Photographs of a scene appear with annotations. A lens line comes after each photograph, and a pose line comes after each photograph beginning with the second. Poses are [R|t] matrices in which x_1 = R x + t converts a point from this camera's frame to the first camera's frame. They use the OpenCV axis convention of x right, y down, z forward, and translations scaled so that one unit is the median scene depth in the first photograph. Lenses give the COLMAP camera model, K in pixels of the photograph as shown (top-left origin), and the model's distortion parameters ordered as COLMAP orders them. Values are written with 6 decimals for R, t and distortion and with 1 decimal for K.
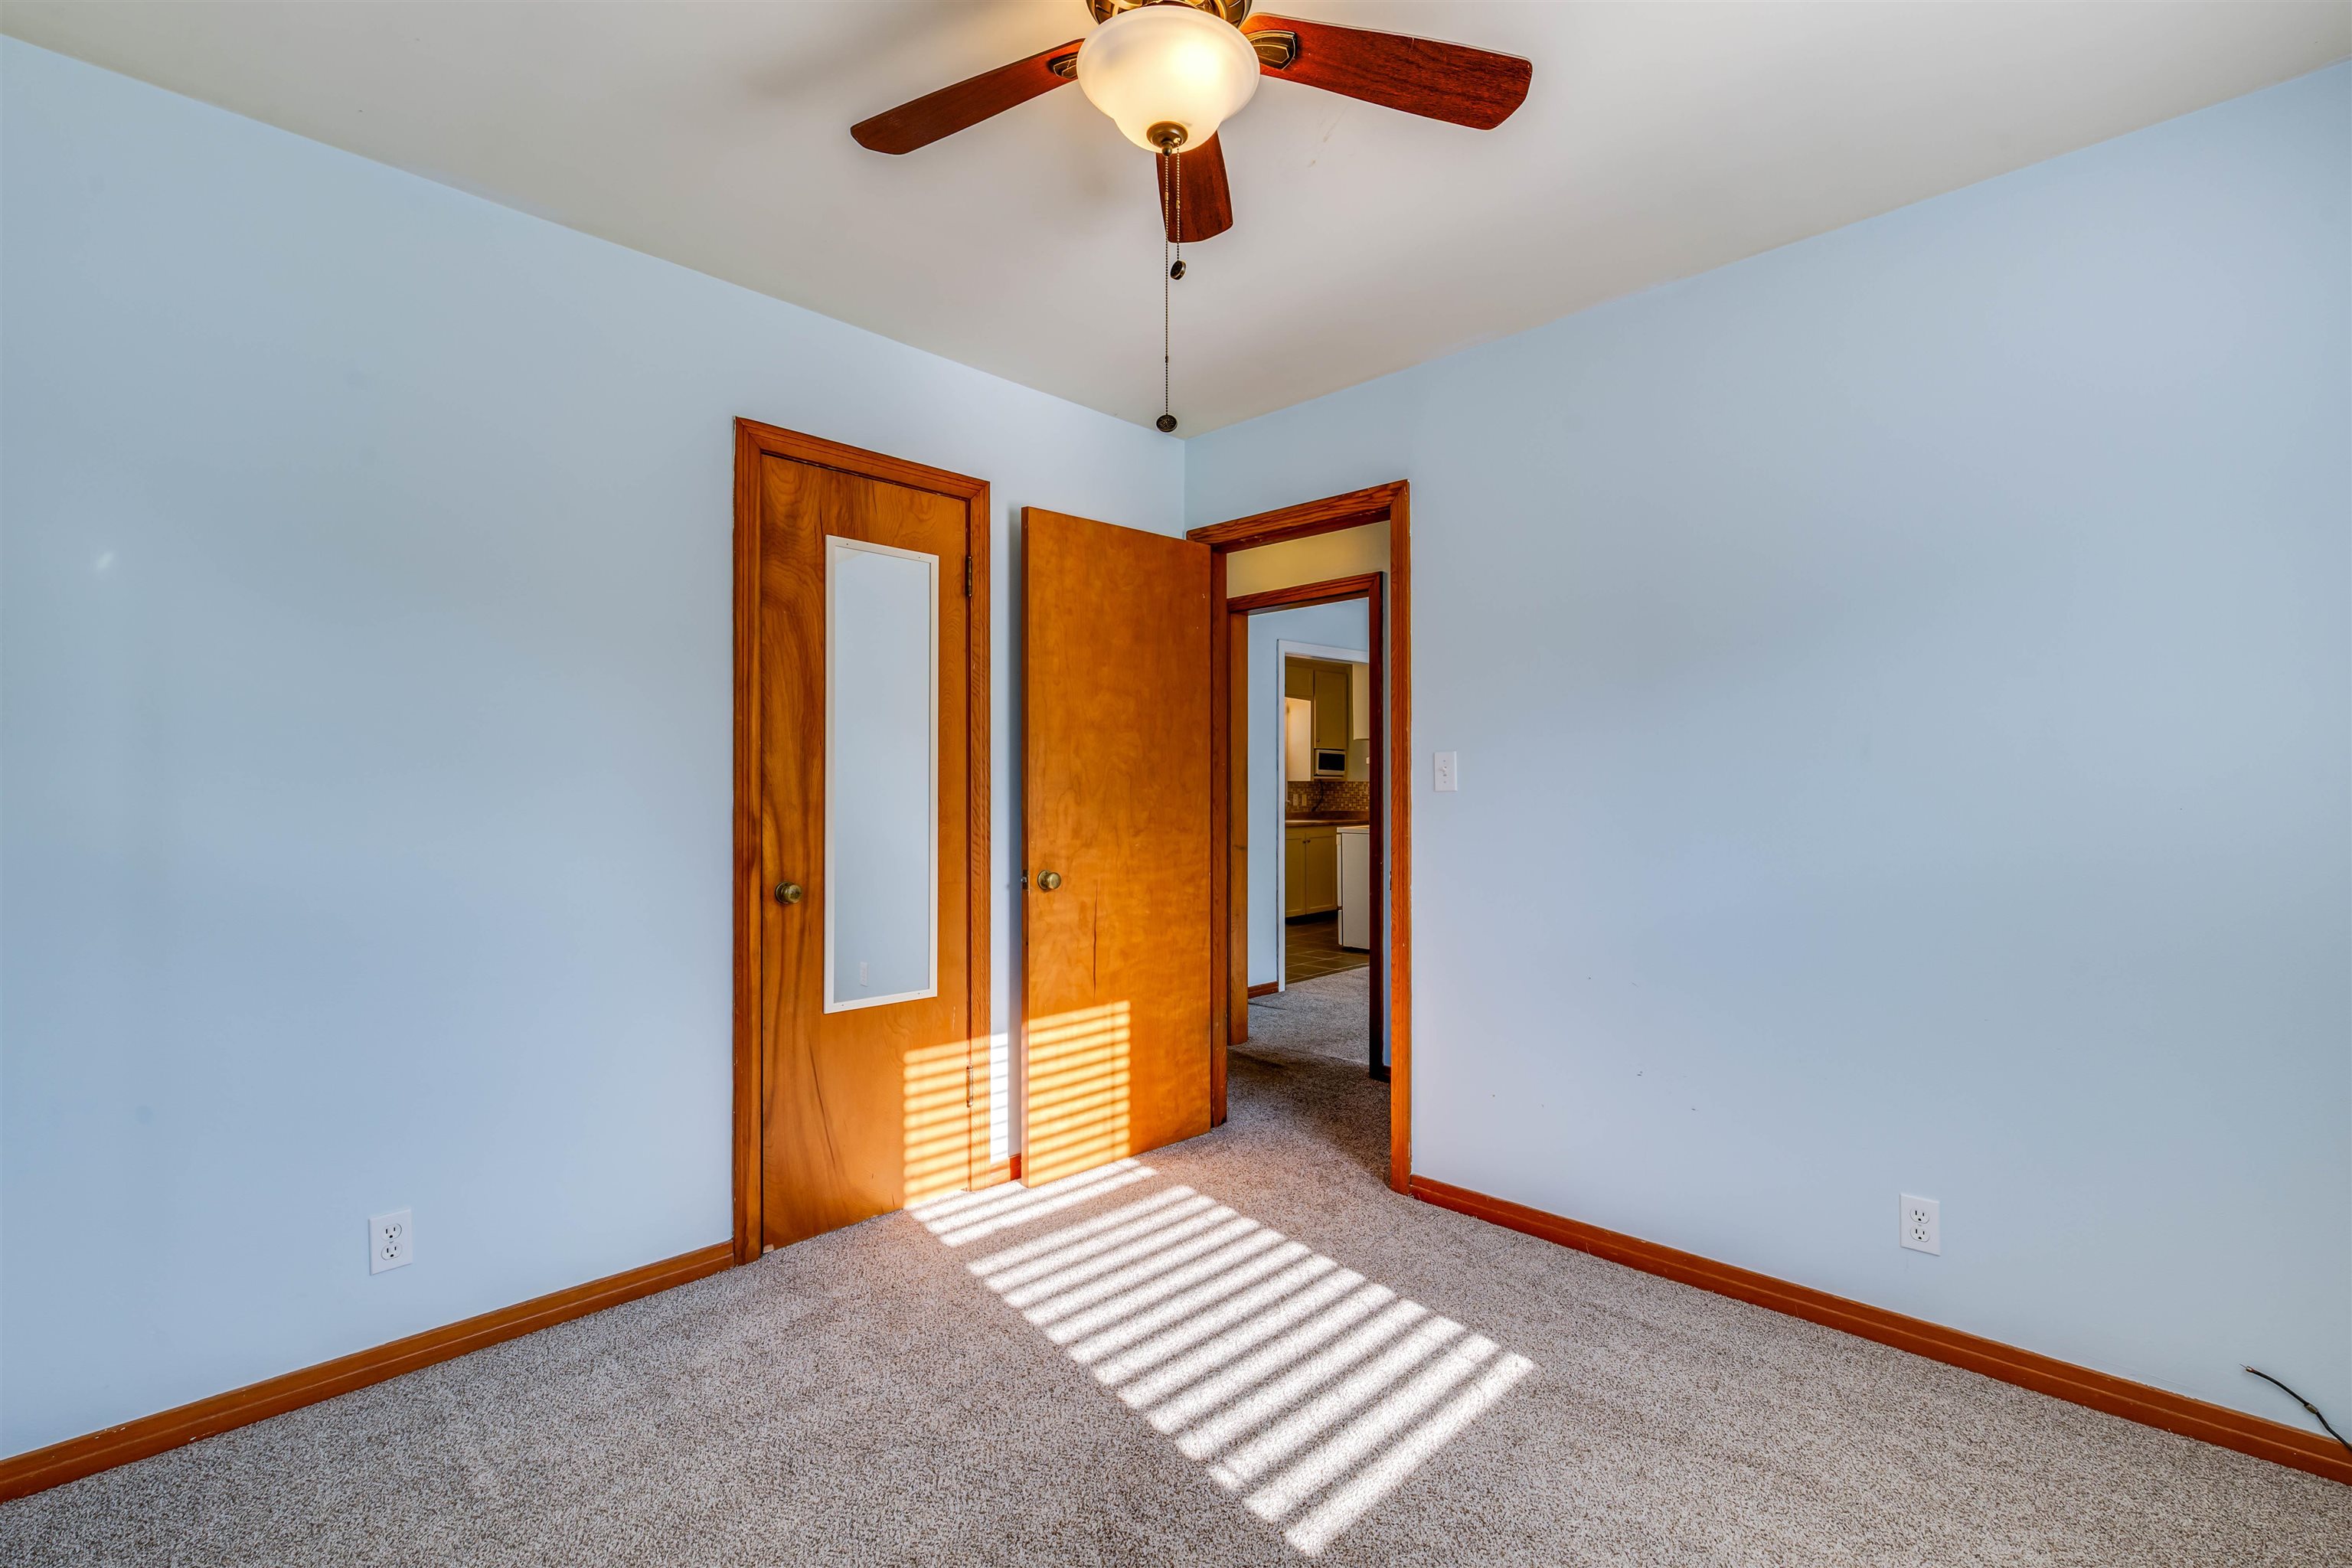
lens RADIAL K [[1055.7, 0, 1178.4], [0, 1055.7, 796.5], [0, 0, 1]] dist [-0.004781, -0.000473]
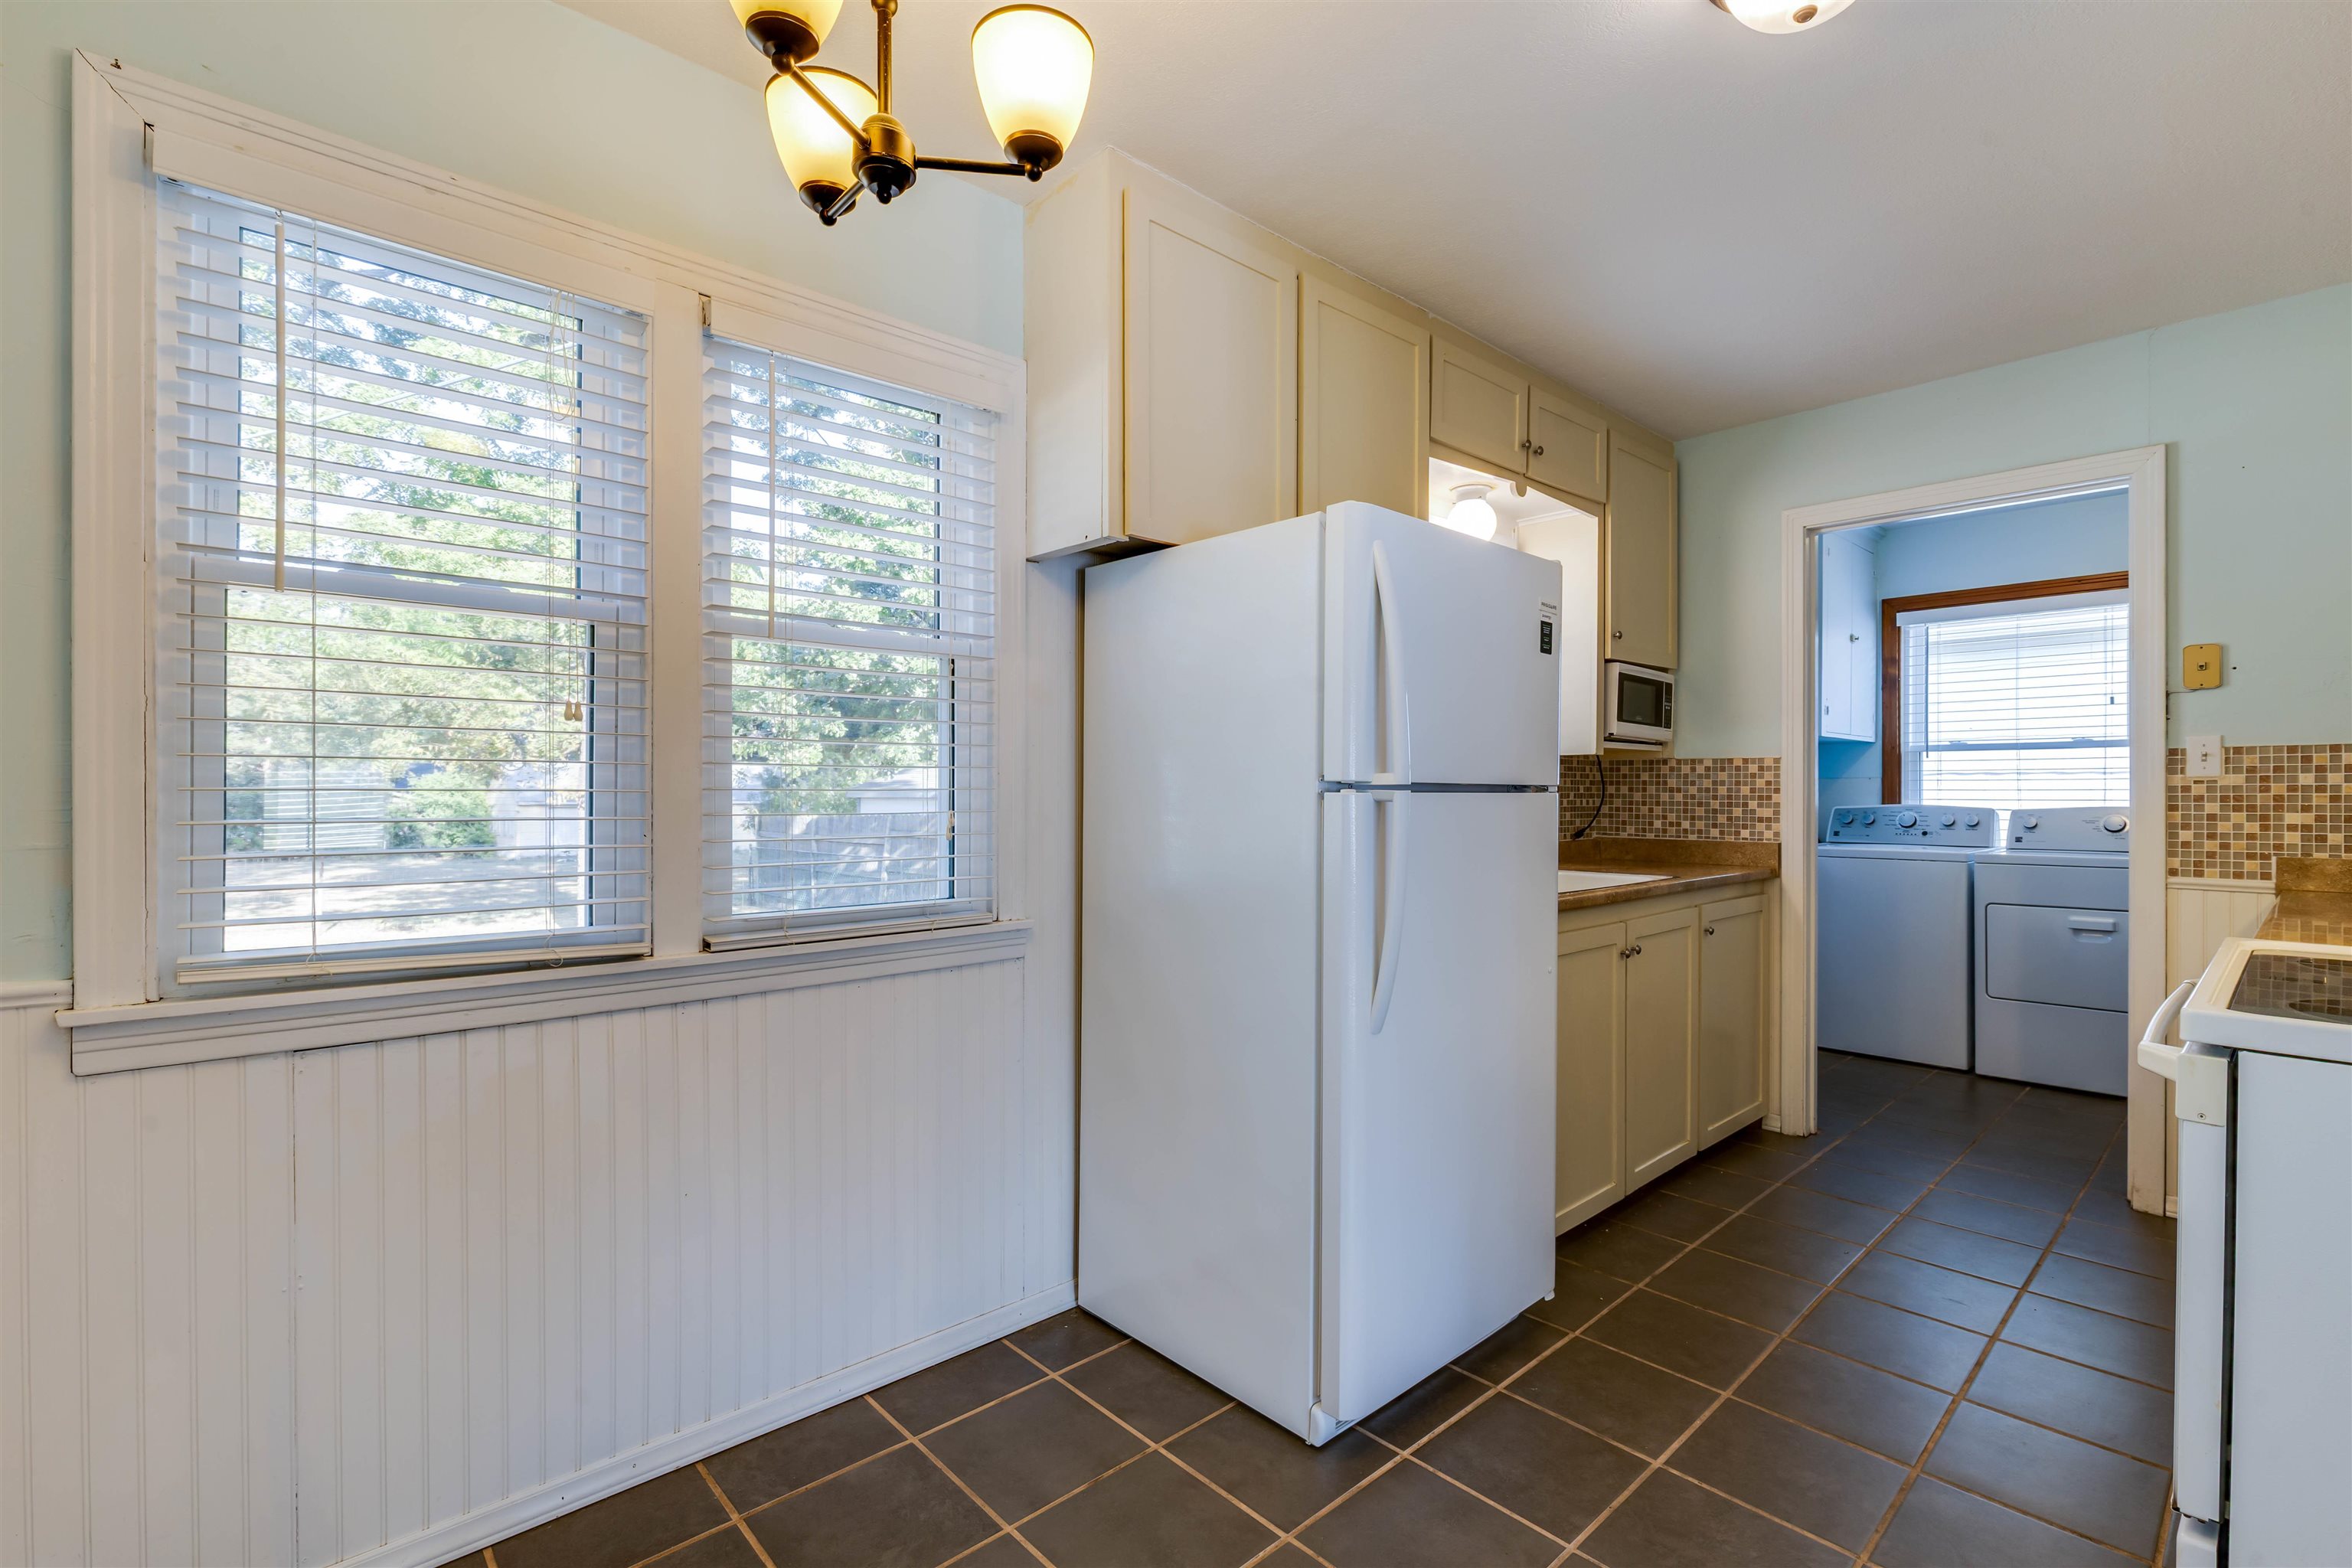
lens RADIAL K [[1050.9, 0, 1171.7], [0, 1050.9, 790.6], [0, 0, 1]] dist [-0.009596, 0.000214]
pose [[0.998206, -0.001612, -0.059855, 0.010381], [0.001456, 0.999995, -0.002654, -0.002715], [0.059859, 0.002562, 0.998204, 0.647675]]
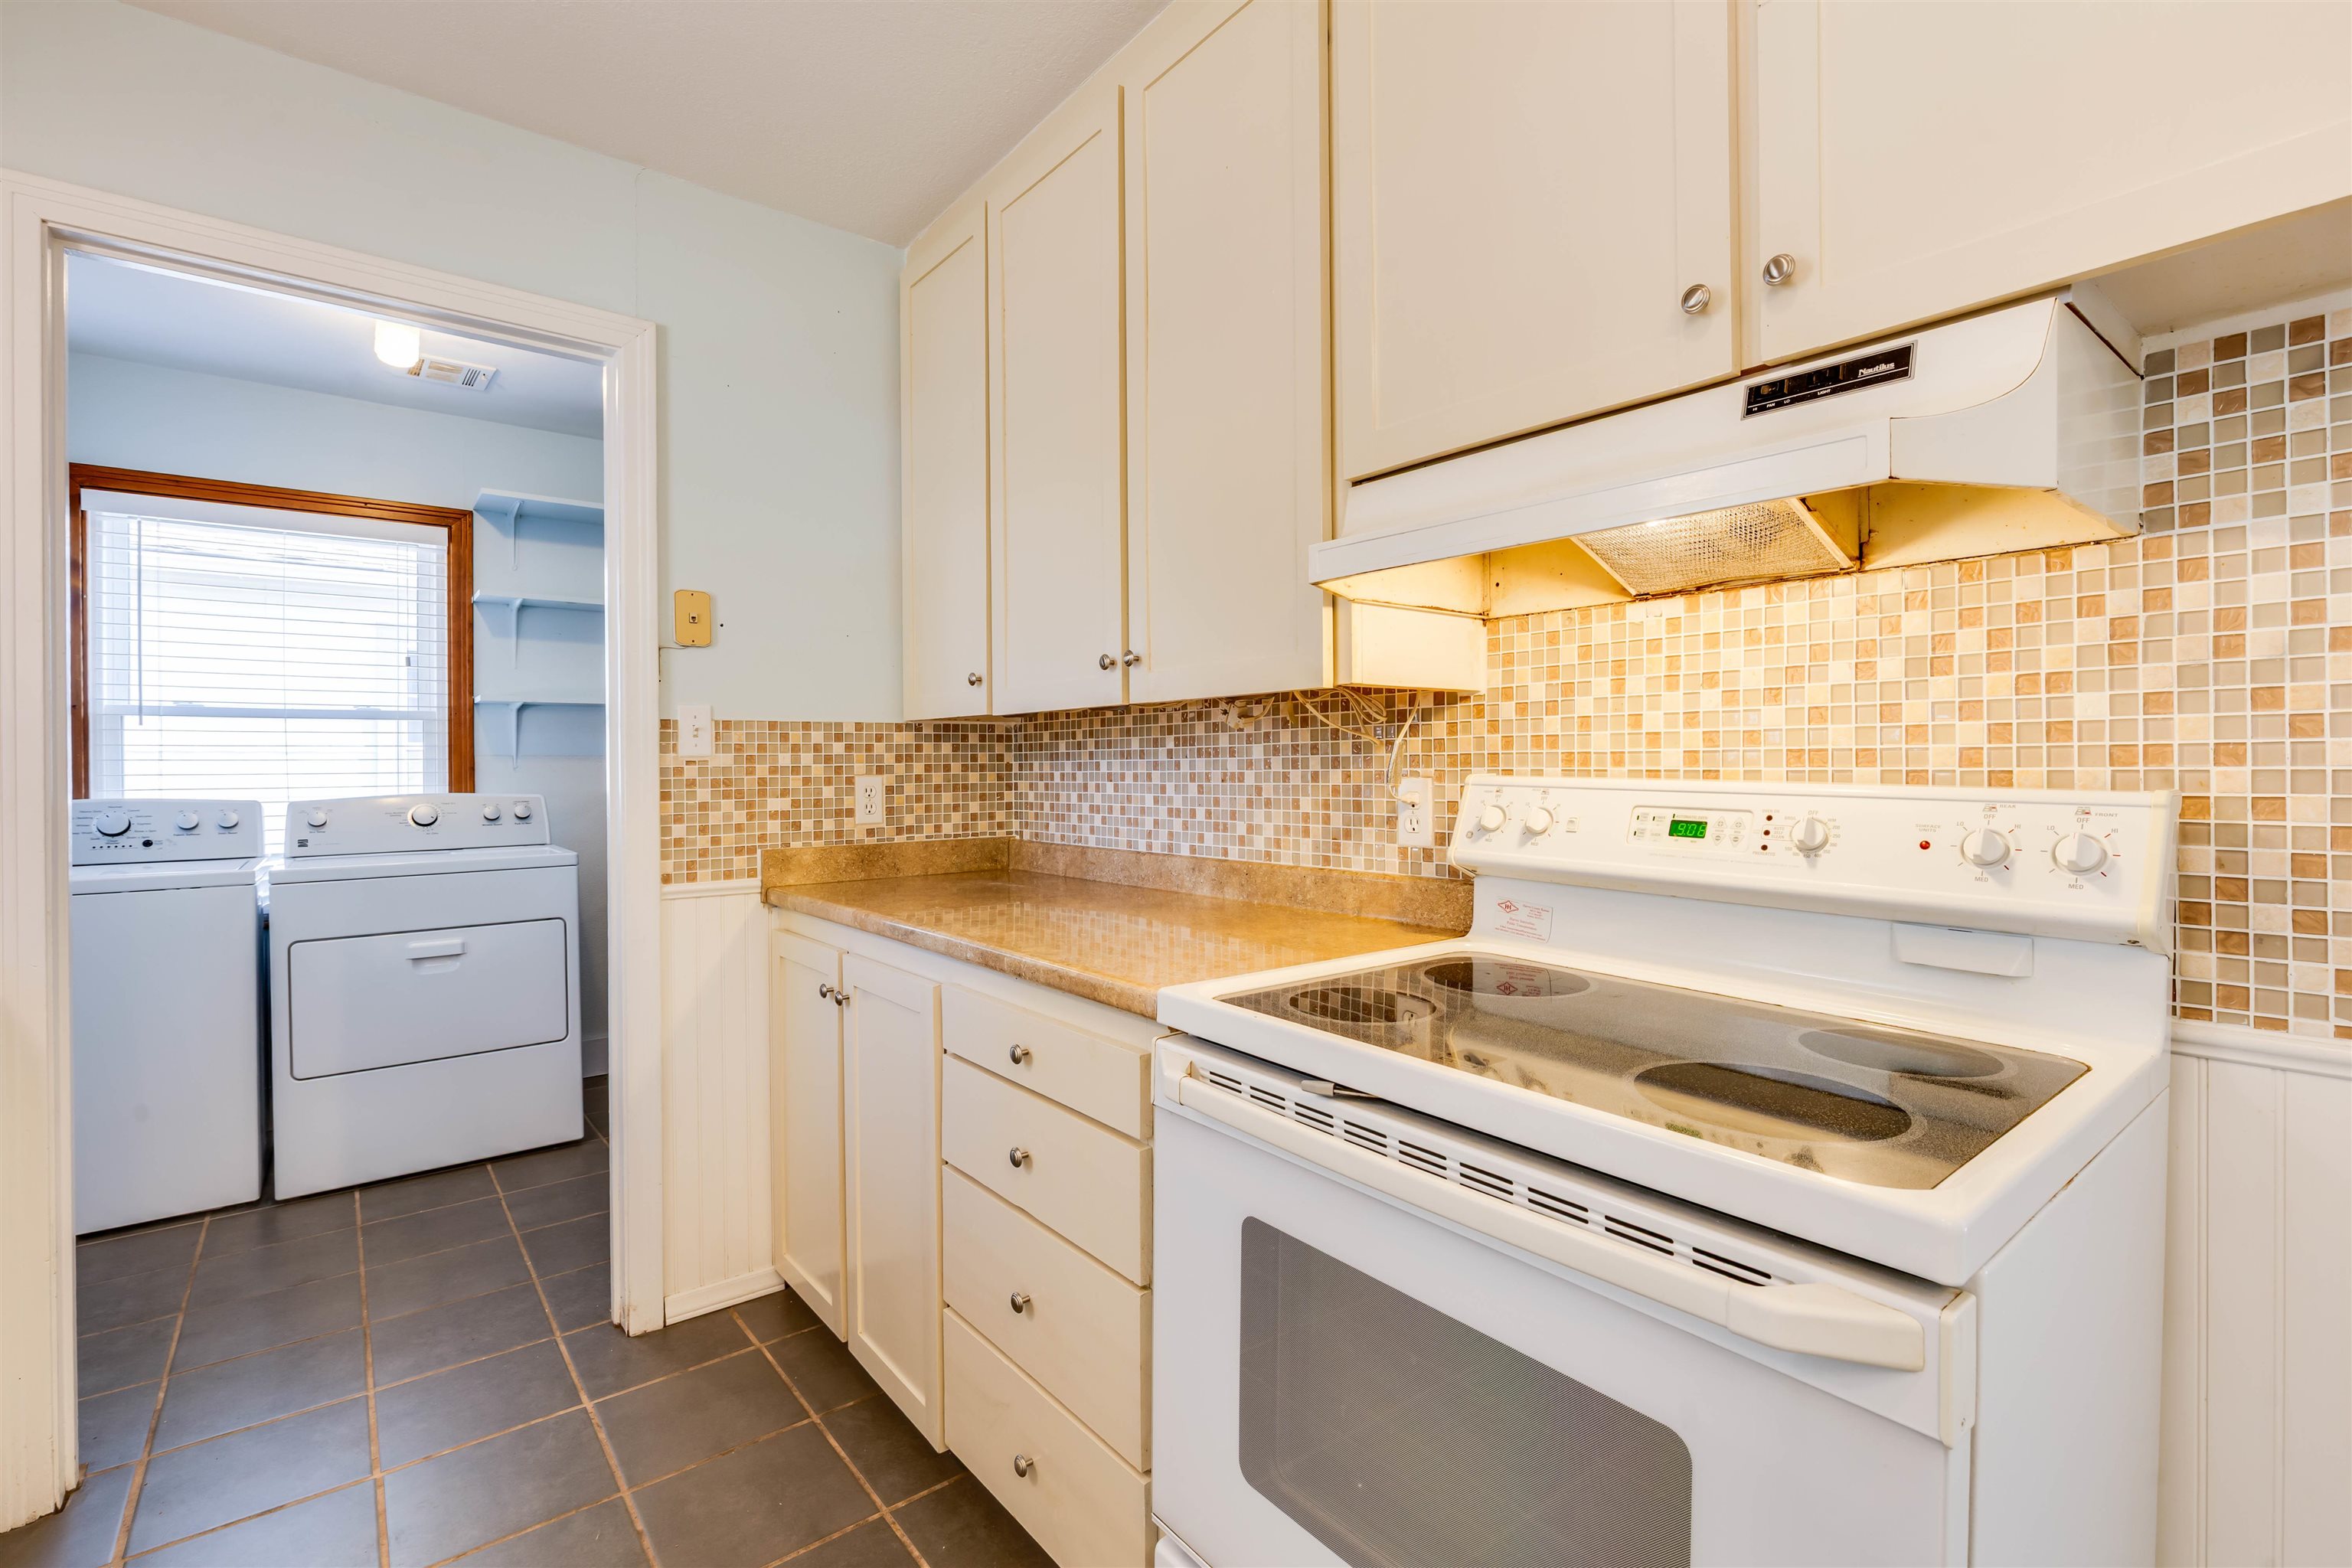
lens RADIAL K [[1049.8, 0, 1177.5], [0, 1049.8, 771.7], [0, 0, 1]] dist [-0.002174, -0.000172]
pose [[0.115366, -0.008340, 0.993288, 0.055631], [0.010215, 0.999922, 0.007209, -0.003933], [-0.993271, 0.009315, 0.115442, 0.806558]]
